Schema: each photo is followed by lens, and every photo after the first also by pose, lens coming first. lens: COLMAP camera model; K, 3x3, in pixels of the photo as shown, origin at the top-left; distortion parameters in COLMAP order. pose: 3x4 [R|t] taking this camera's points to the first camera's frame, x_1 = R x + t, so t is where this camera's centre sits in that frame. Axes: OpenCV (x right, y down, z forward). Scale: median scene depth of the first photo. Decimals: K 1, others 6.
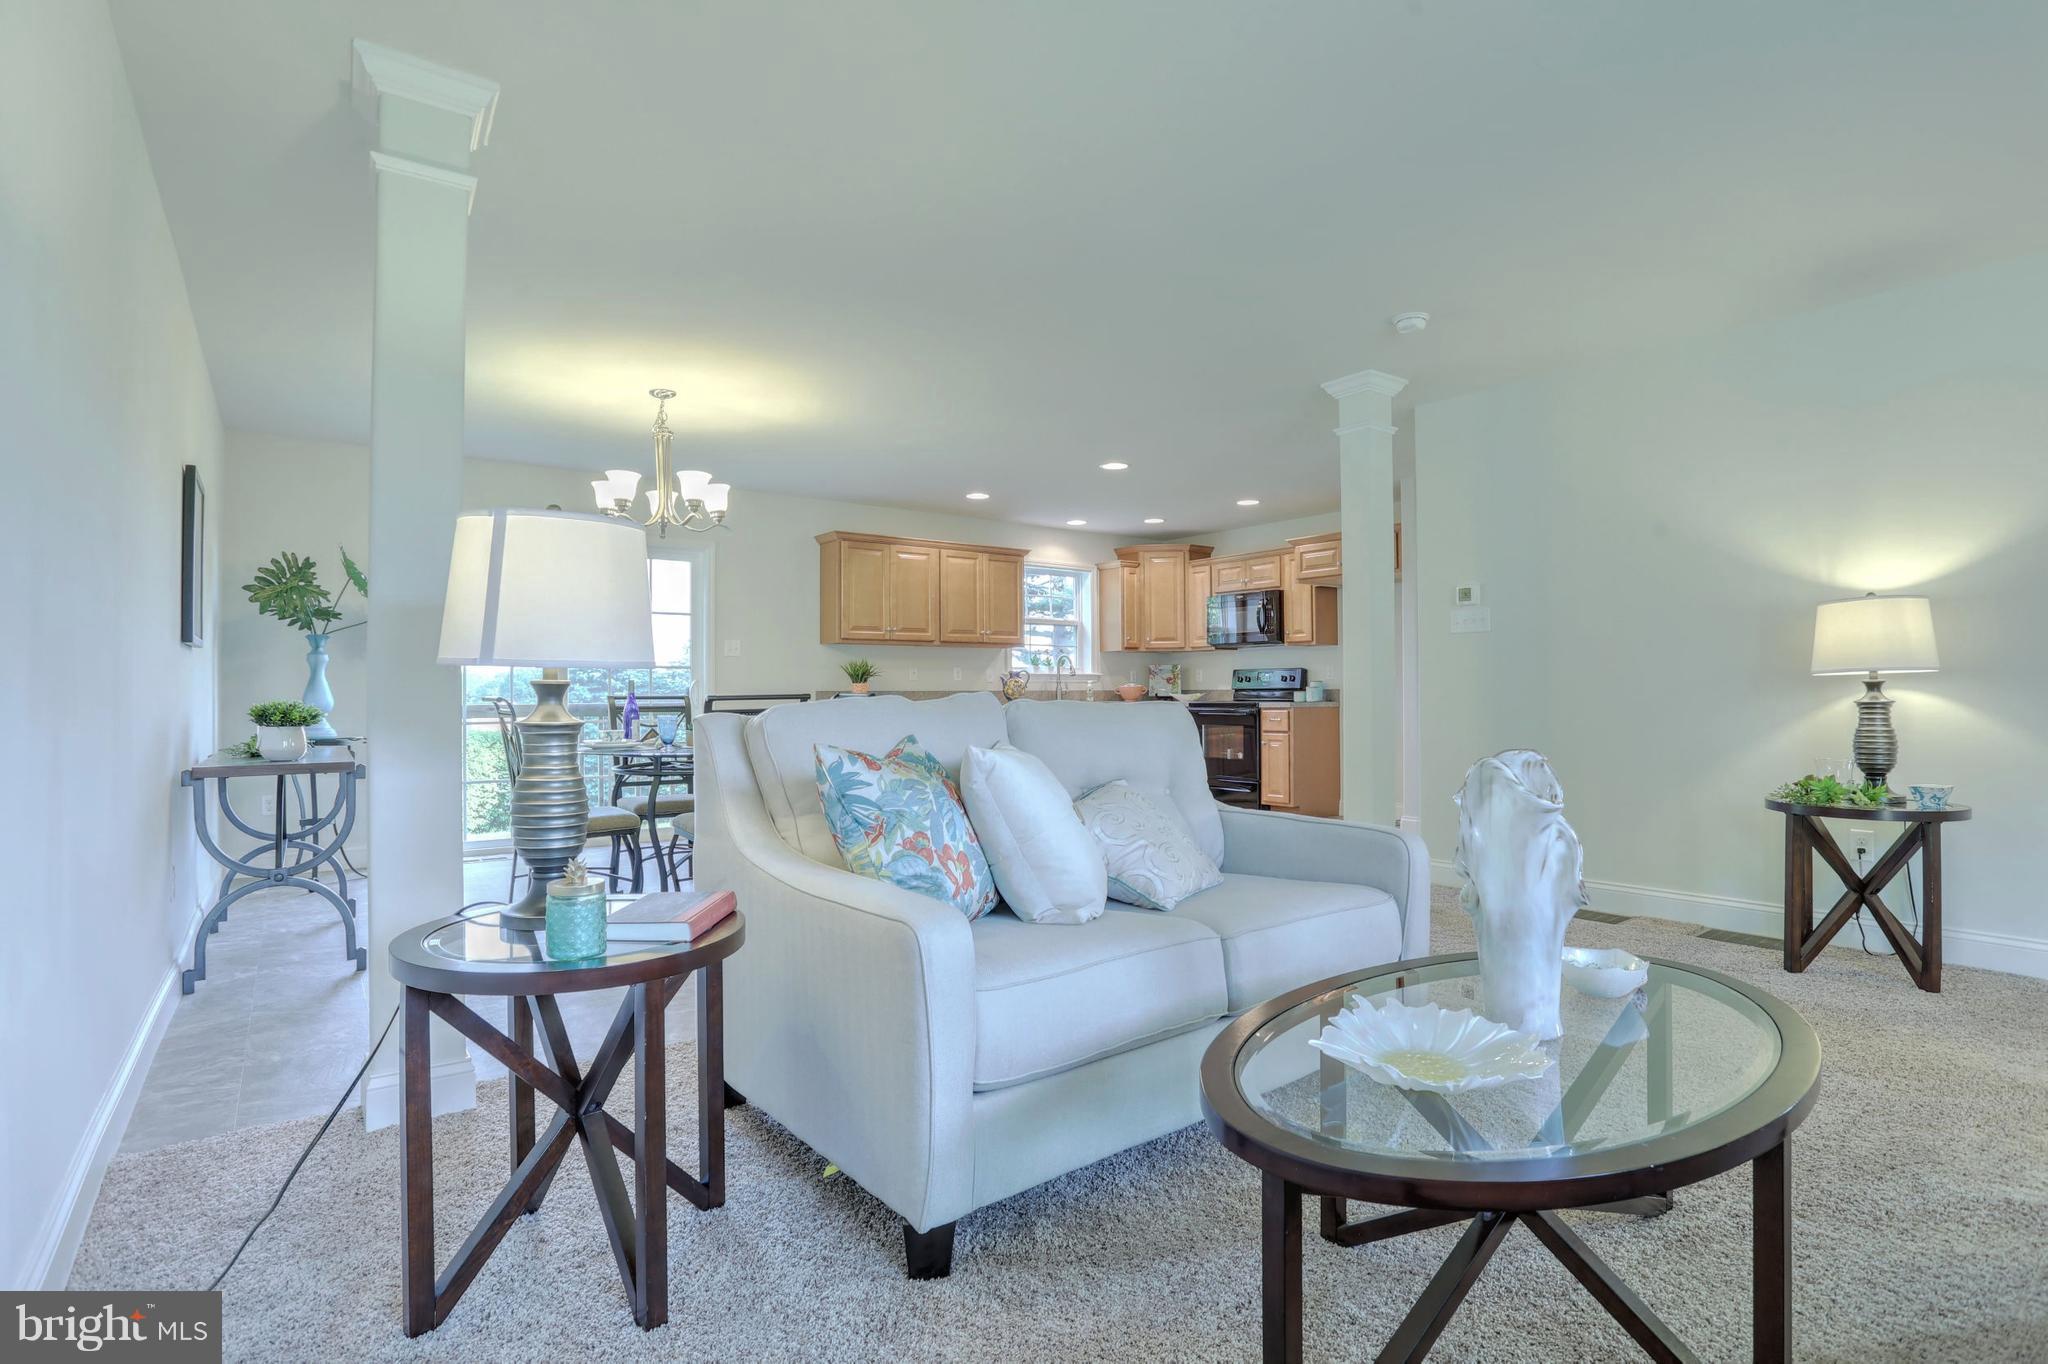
lens RADIAL K [[1002.8, 0, 1036.4], [0, 1002.8, 640.6], [0, 0, 1]] dist [-0.062055, 0.020247]
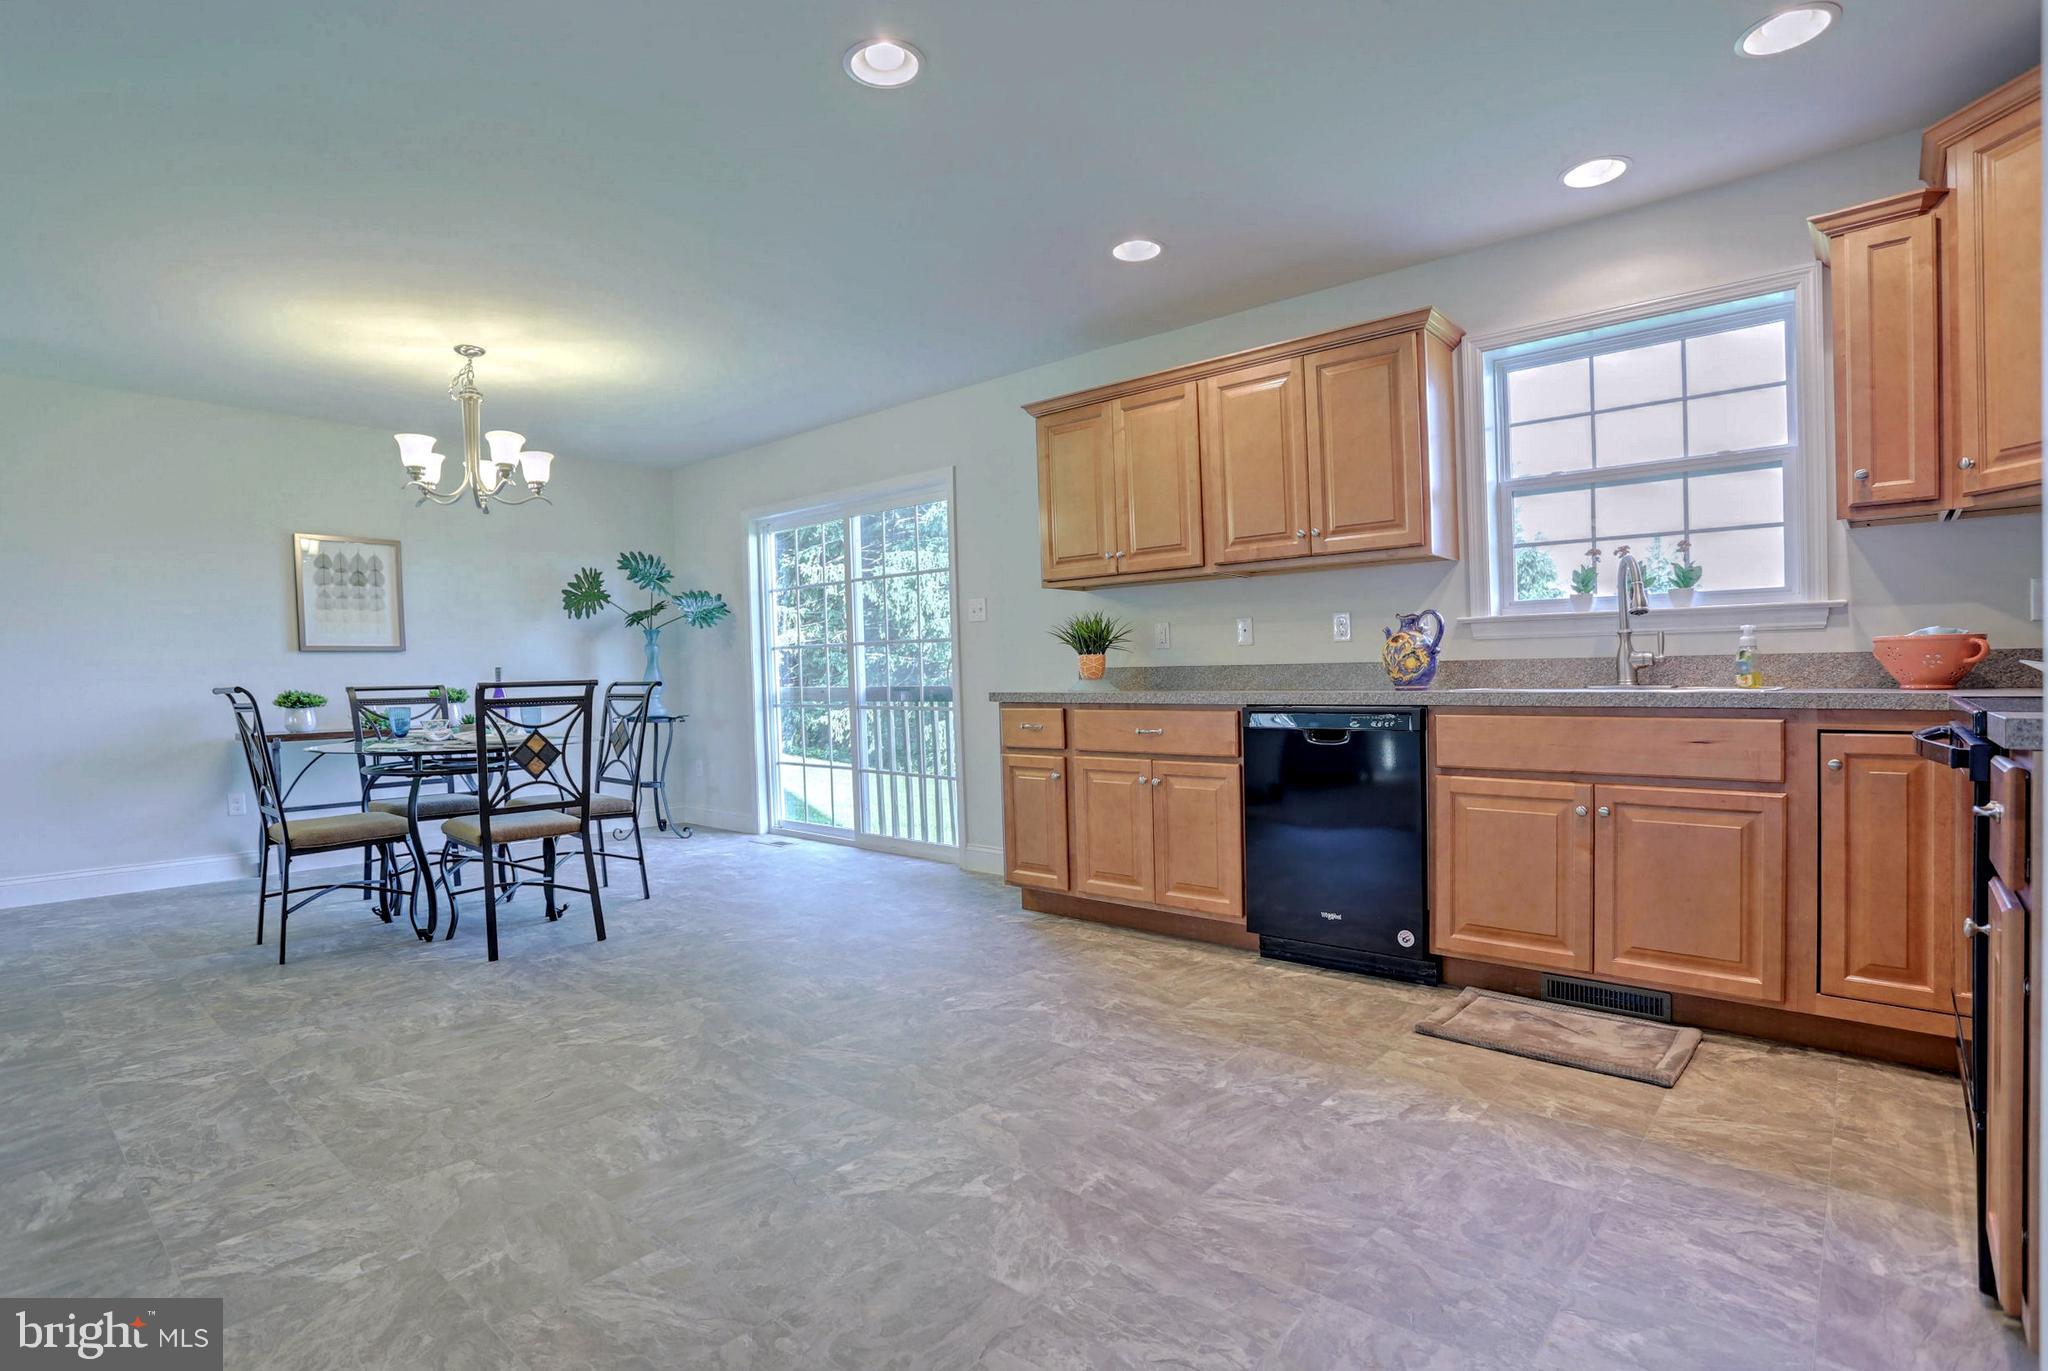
lens RADIAL K [[1002.8, 0, 1013.6], [0, 1002.8, 721.3], [0, 0, 1]] dist [-0.062055, 0.020247]
pose [[0.191583, 0.043619, -0.980507, 0.355177], [0.066371, 0.996149, 0.057283, 0.040597], [0.979230, -0.076052, 0.187950, 0.765039]]
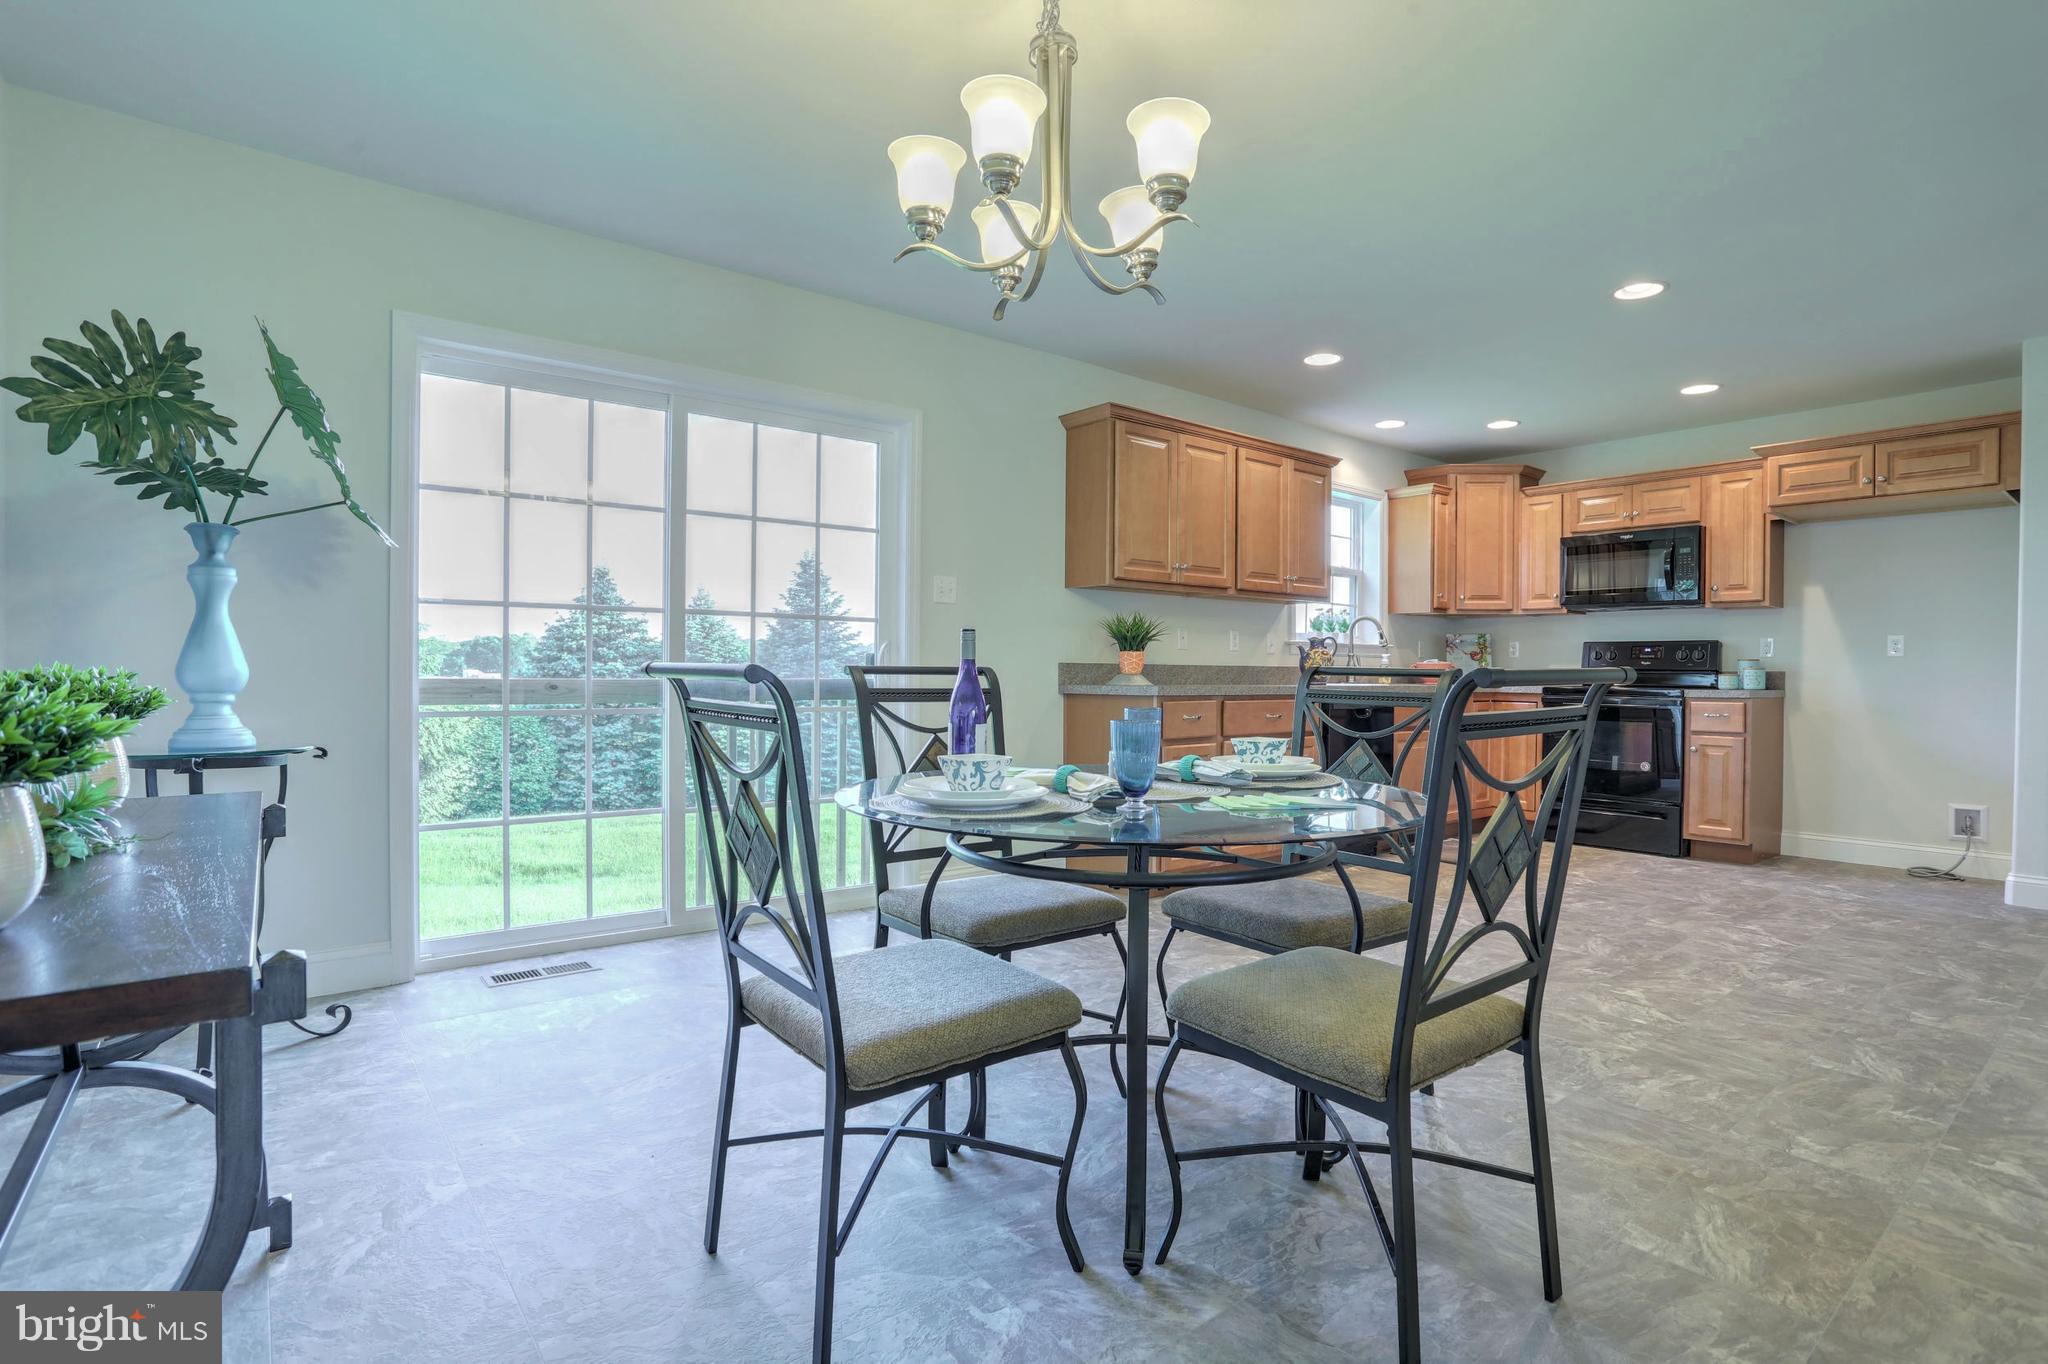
lens RADIAL K [[1002.8, 0, 1038.1], [0, 1002.8, 648.5], [0, 0, 1]] dist [-0.062055, 0.020247]
pose [[0.999385, 0.016019, 0.031208, -0.231272], [-0.016980, 0.999383, 0.030758, 0.020286], [-0.030696, -0.031269, 0.999040, 0.339555]]
